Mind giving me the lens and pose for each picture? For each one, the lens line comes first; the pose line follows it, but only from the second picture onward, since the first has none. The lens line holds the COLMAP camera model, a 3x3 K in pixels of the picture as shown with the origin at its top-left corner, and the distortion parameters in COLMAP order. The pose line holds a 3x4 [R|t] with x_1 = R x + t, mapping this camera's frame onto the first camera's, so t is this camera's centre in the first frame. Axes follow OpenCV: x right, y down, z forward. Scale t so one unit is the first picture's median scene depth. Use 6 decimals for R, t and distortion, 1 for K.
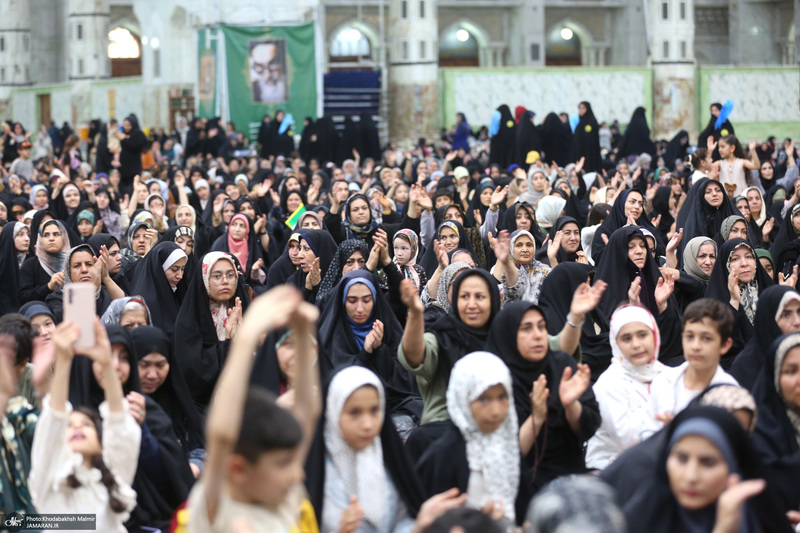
lens RADIAL K [[2346.7, 0, 400.3], [0, 2346.7, 266.3], [0, 0, 1]] dist [-0.160291, 0.000000]
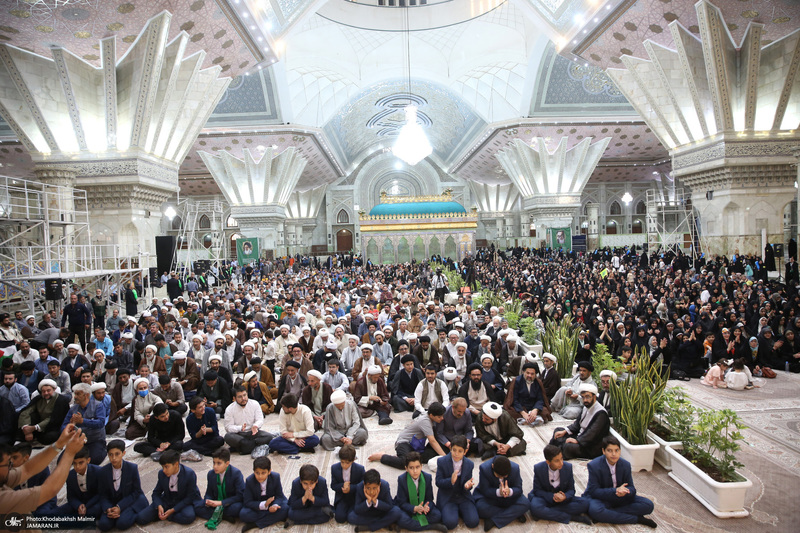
lens RADIAL K [[567.7, 0, 400.2], [0, 567.7, 262.7], [0, 0, 1]] dist [-0.096133, 0.067390]
pose [[0.935663, -0.000847, -0.352893, 0.041943], [-0.004684, 0.999879, -0.014822, -0.008859], [0.352863, 0.015521, 0.935546, -0.211861]]
